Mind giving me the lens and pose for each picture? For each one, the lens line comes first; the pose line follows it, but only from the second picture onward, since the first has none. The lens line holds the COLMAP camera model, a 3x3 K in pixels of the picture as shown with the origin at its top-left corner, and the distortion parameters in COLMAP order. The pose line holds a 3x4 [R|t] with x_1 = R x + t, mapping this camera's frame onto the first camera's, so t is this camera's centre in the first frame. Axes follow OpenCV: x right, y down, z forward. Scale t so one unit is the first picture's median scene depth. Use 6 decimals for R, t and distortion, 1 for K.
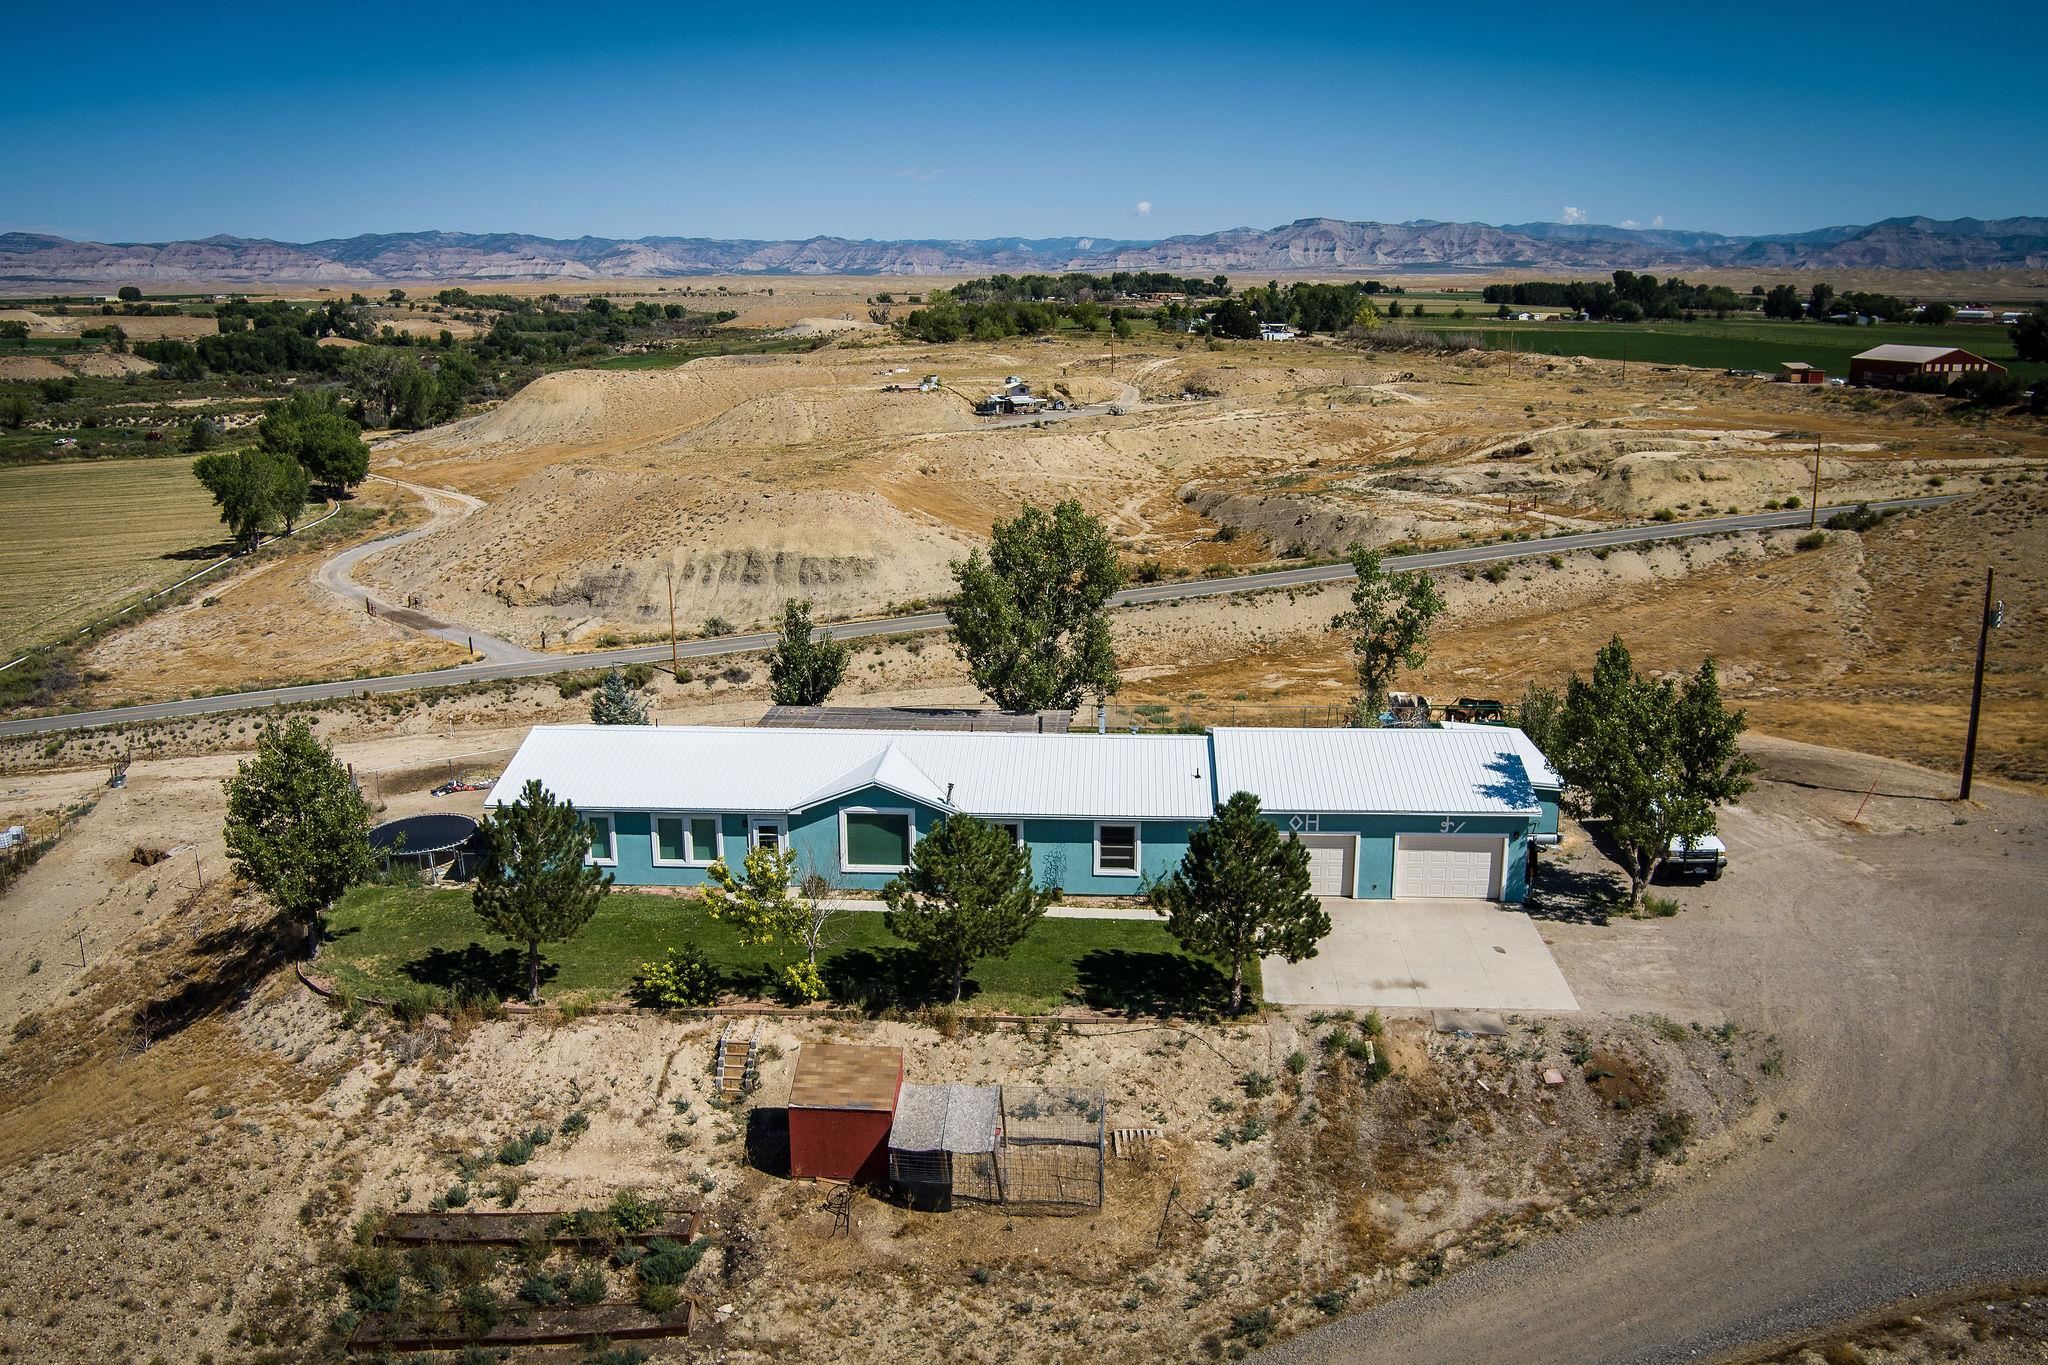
lens RADIAL K [[1664.2, 0, 1025.9], [0, 1664.2, 695.4], [0, 0, 1]] dist [-0.072823, 0.014932]
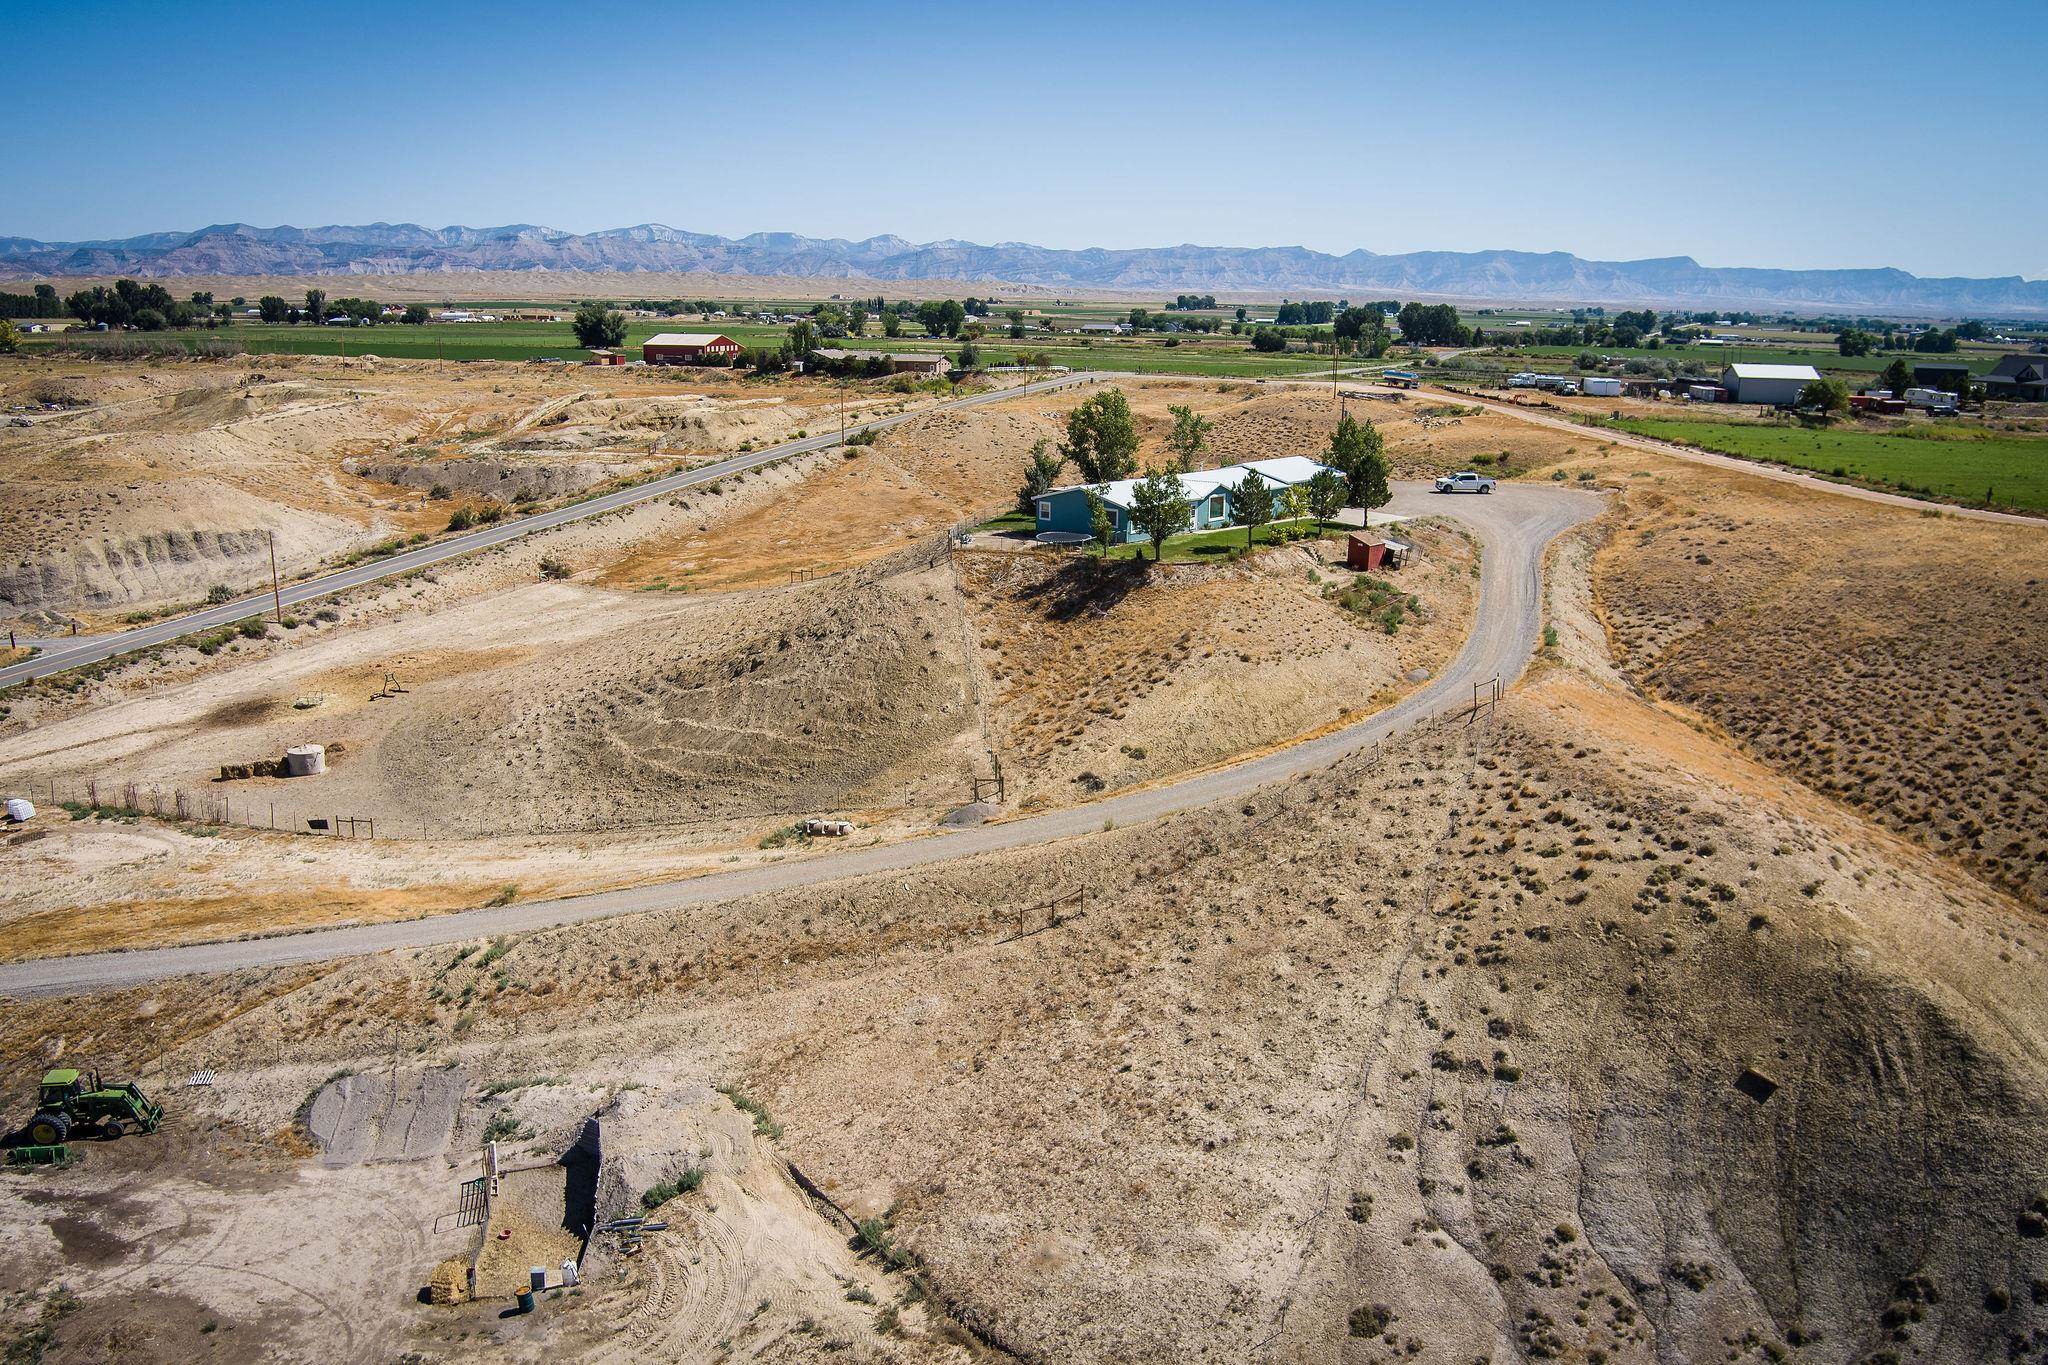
lens RADIAL K [[1664.2, 0, 1025.9], [0, 1664.2, 695.4], [0, 0, 1]] dist [-0.072823, 0.014932]
pose [[0.601192, -0.178029, 0.779021, -0.585406], [0.180944, 0.979875, 0.084290, 0.025401], [-0.778349, 0.090285, 0.621306, -0.089993]]
